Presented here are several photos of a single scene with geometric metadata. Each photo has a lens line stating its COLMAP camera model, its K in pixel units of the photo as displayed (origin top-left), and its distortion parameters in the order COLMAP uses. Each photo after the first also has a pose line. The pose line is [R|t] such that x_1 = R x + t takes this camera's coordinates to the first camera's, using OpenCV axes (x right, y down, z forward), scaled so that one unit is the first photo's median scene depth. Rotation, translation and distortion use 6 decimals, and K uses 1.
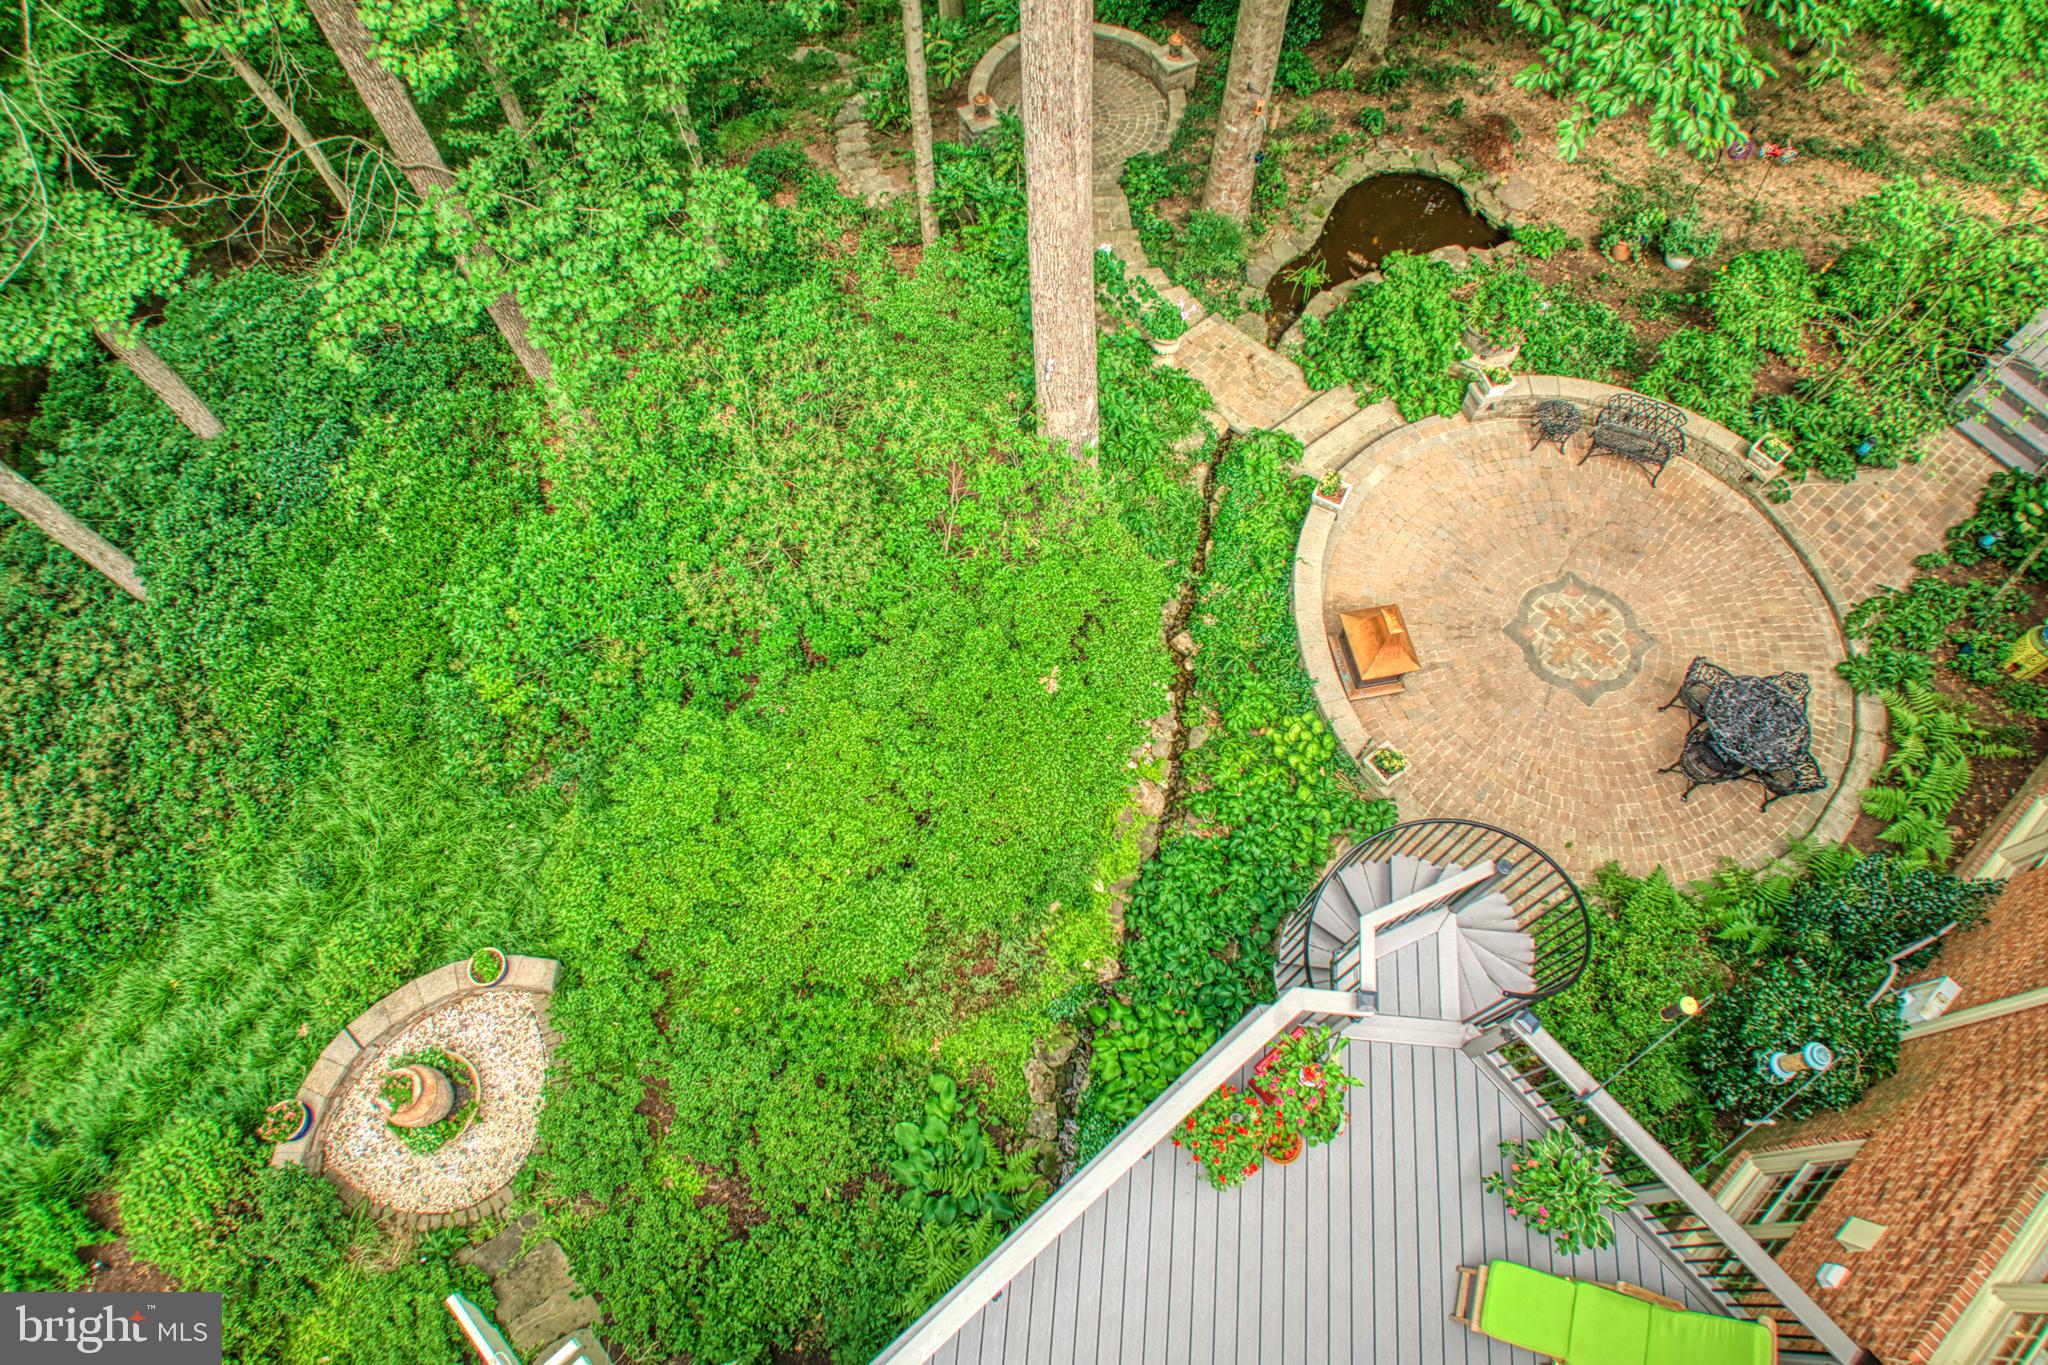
lens RADIAL K [[1149.8, 0, 1029.4], [0, 1149.8, 692.2], [0, 0, 1]] dist [-0.029170, 0.008784]
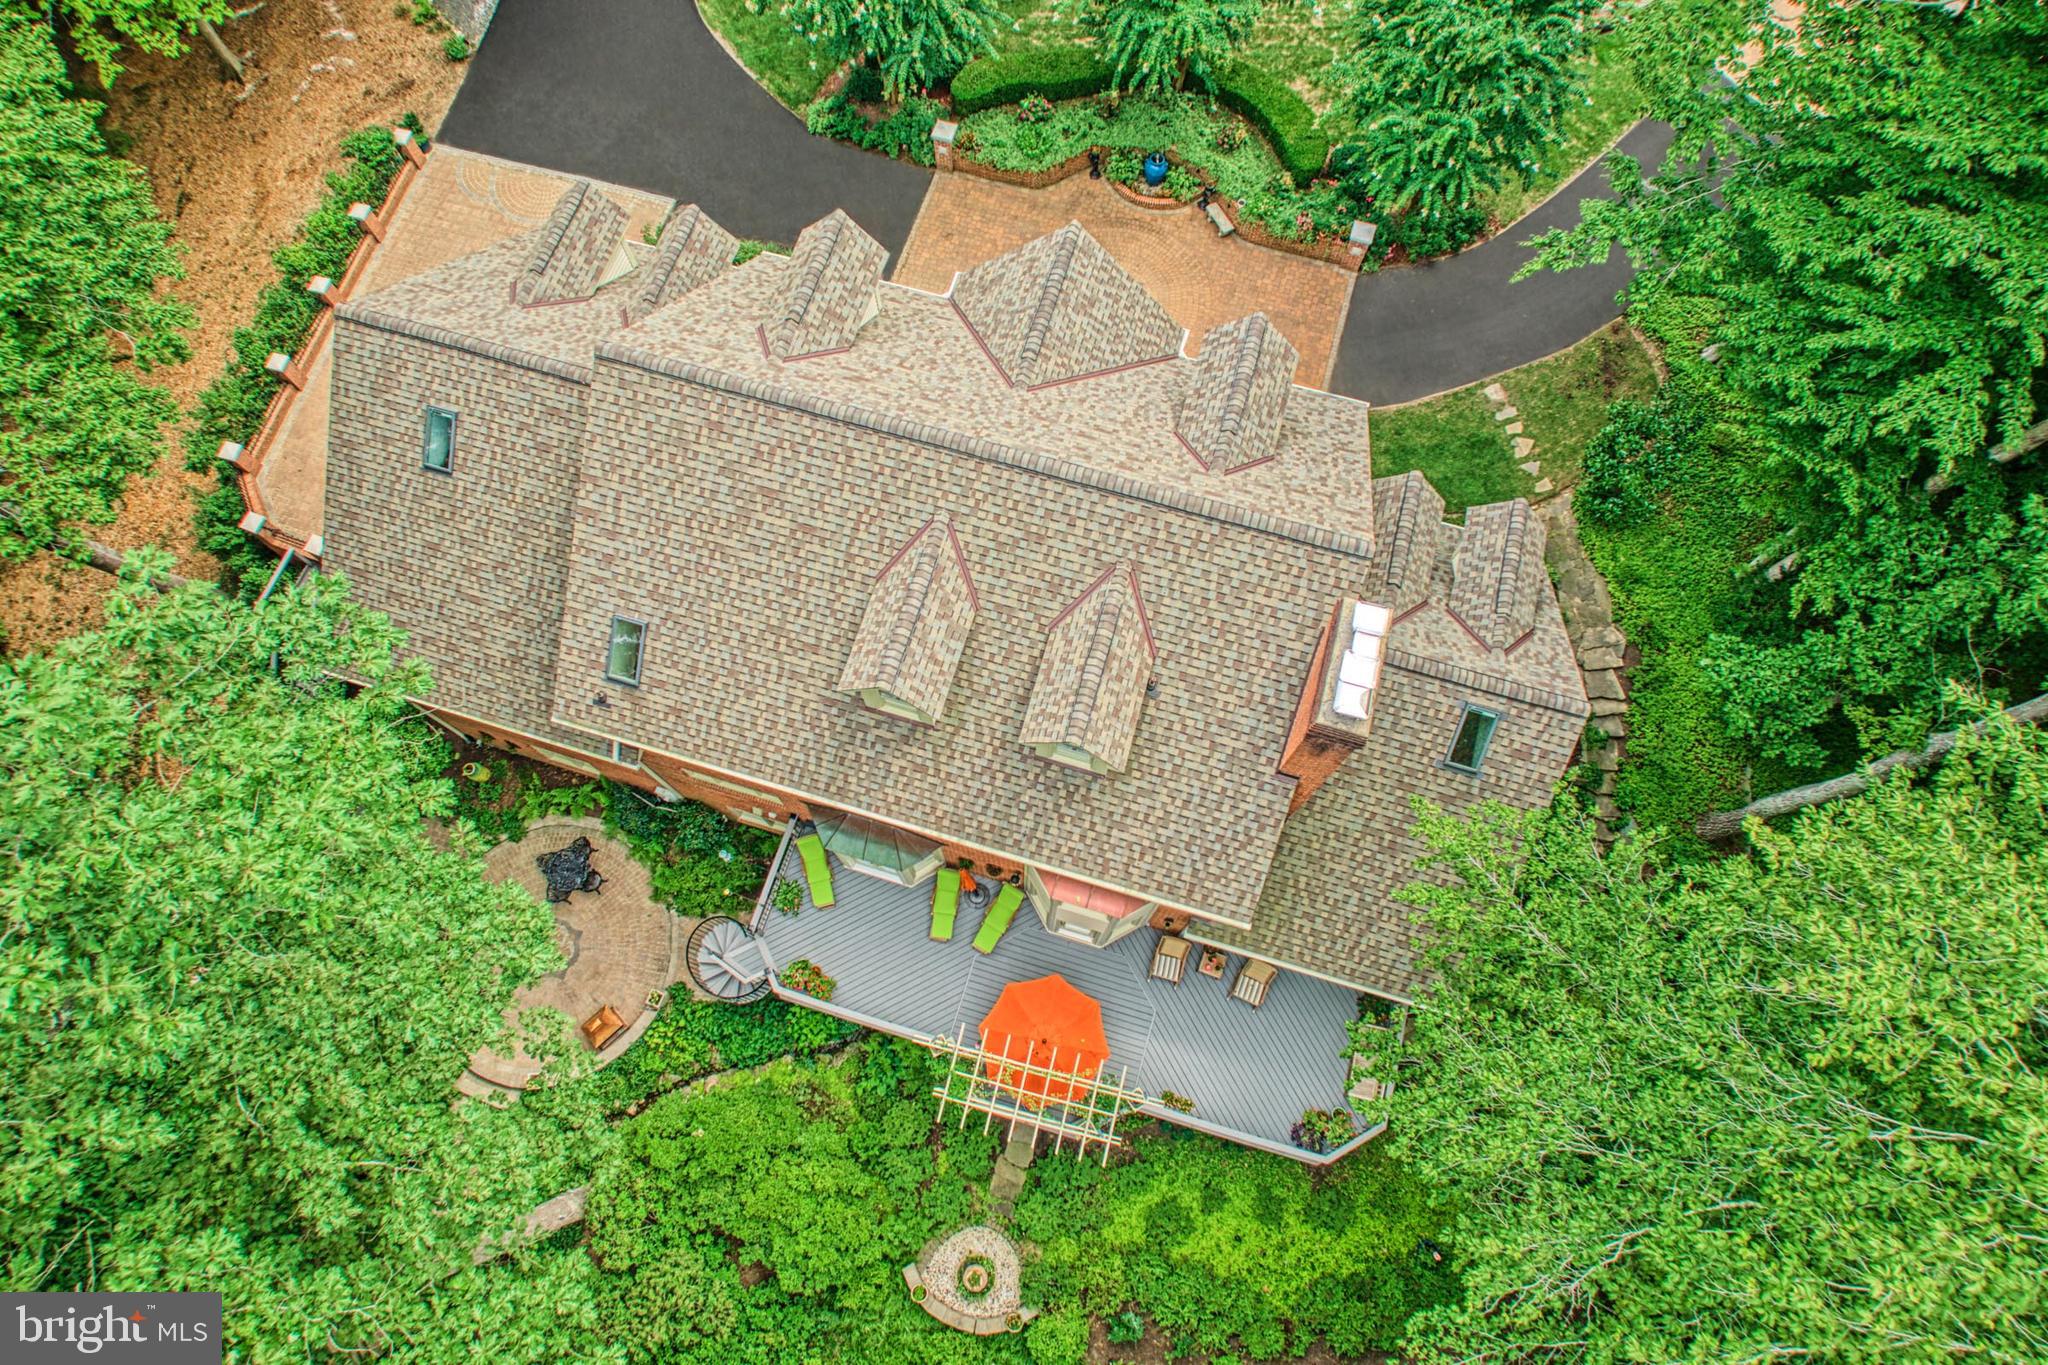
lens RADIAL K [[1149.8, 0, 1026.1], [0, 1149.8, 683.6], [0, 0, 1]] dist [-0.029170, 0.008784]
pose [[-0.538717, -0.798985, 0.267222, -0.213523], [0.753049, -0.314443, 0.577964, -0.522666], [-0.377758, 0.512590, 0.771071, -1.442555]]
